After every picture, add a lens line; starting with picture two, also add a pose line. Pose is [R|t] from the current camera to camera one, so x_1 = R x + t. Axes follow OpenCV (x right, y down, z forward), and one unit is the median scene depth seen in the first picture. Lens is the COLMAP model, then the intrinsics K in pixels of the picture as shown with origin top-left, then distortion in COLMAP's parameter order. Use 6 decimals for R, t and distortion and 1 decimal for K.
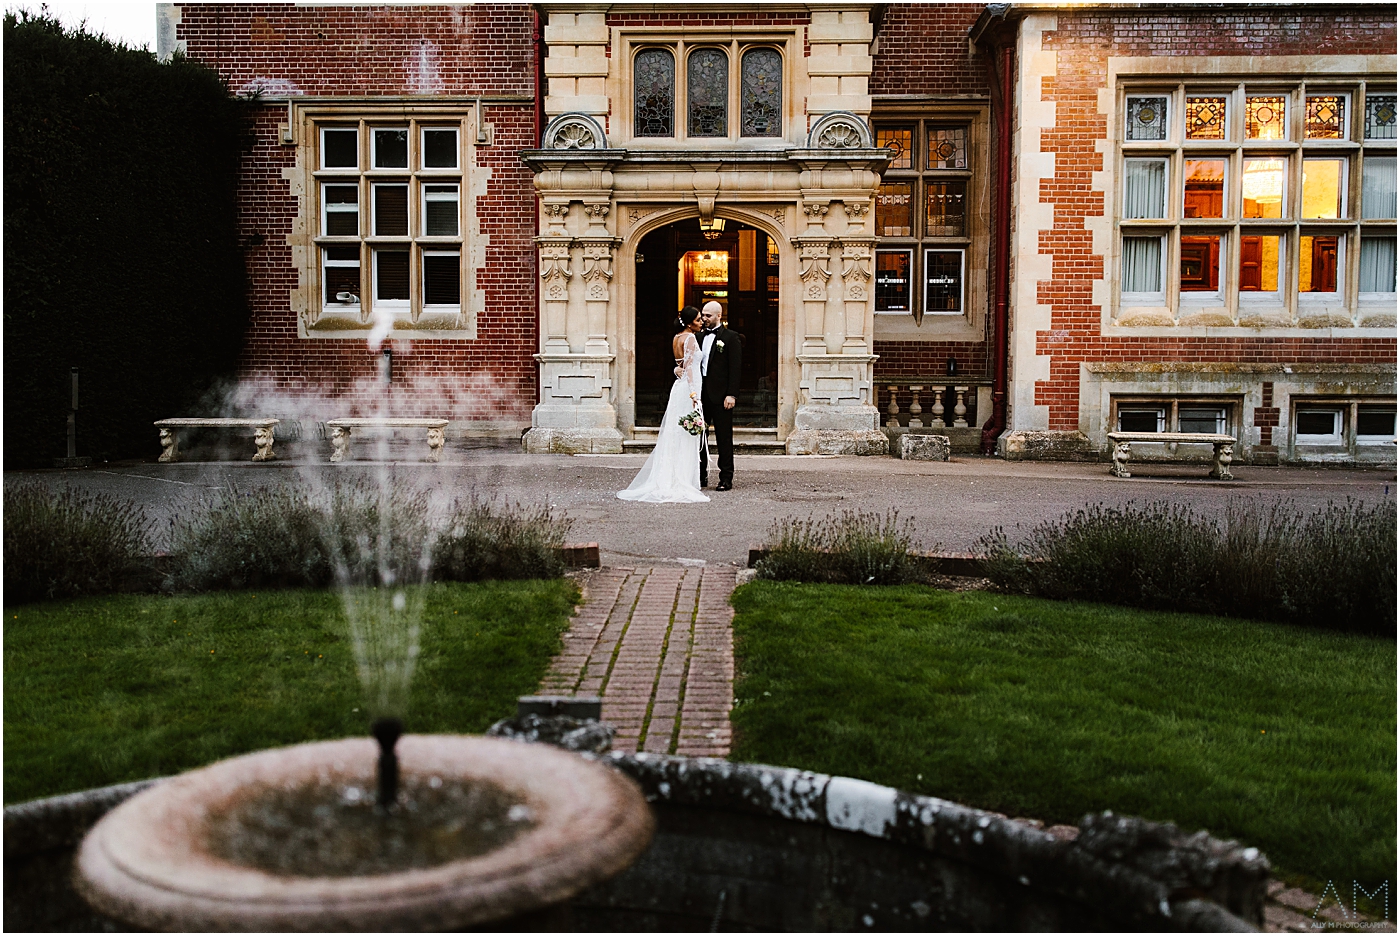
lens RADIAL K [[1423.6, 0, 701.7], [0, 1423.6, 466.3], [0, 0, 1]] dist [-0.004173, 0.000000]
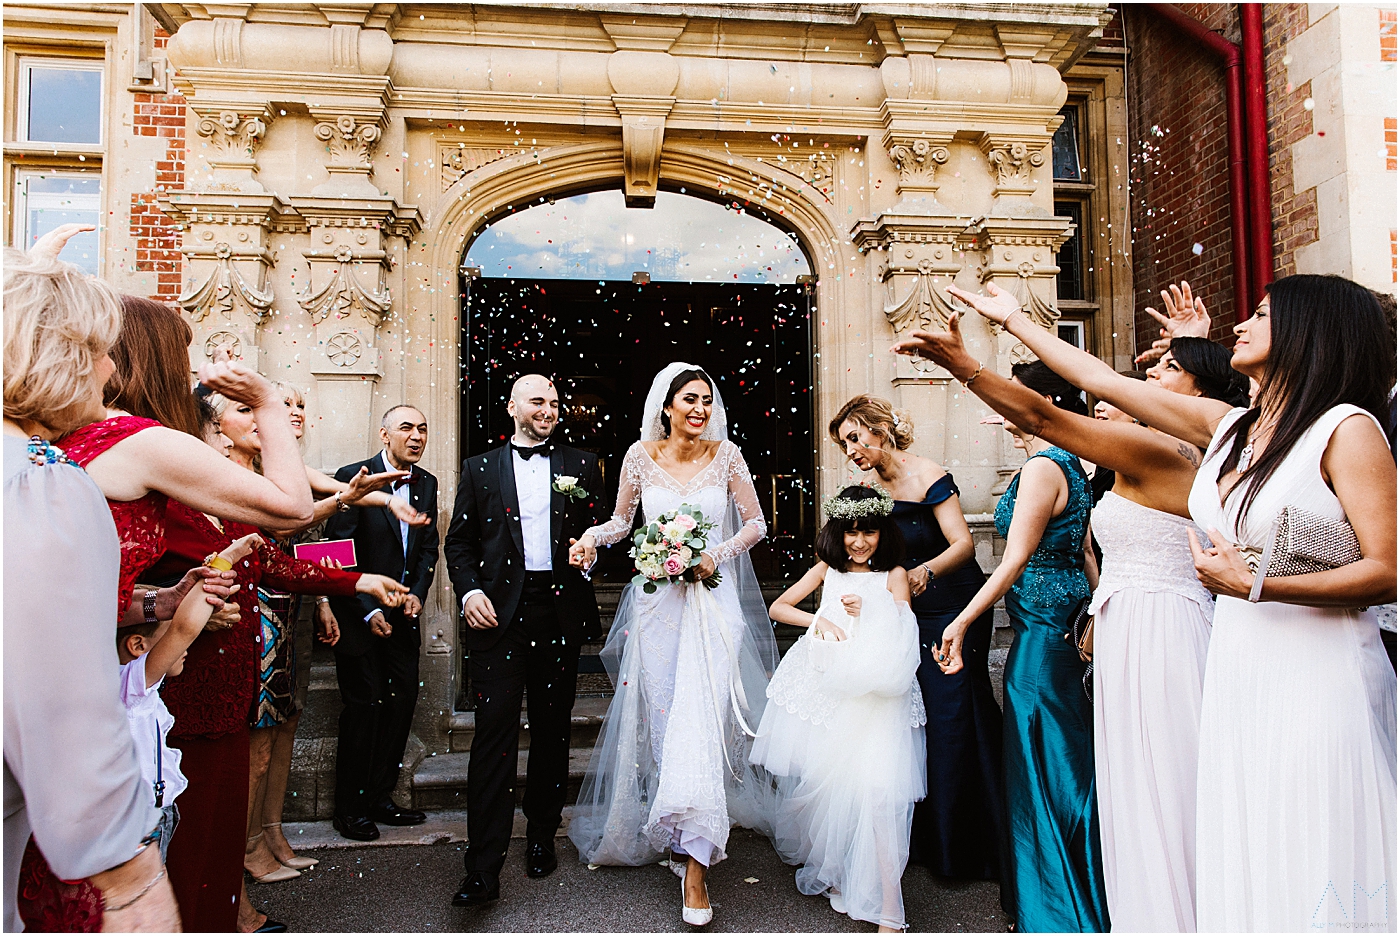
lens RADIAL K [[790.9, 0, 698.0], [0, 790.9, 468.3], [0, 0, 1]] dist [0.000904, 0.001140]
pose [[0.982220, -0.003916, 0.187694, -0.023093], [0.029131, 0.990852, -0.131771, -0.063449], [-0.185461, 0.134895, 0.973349, 0.793054]]
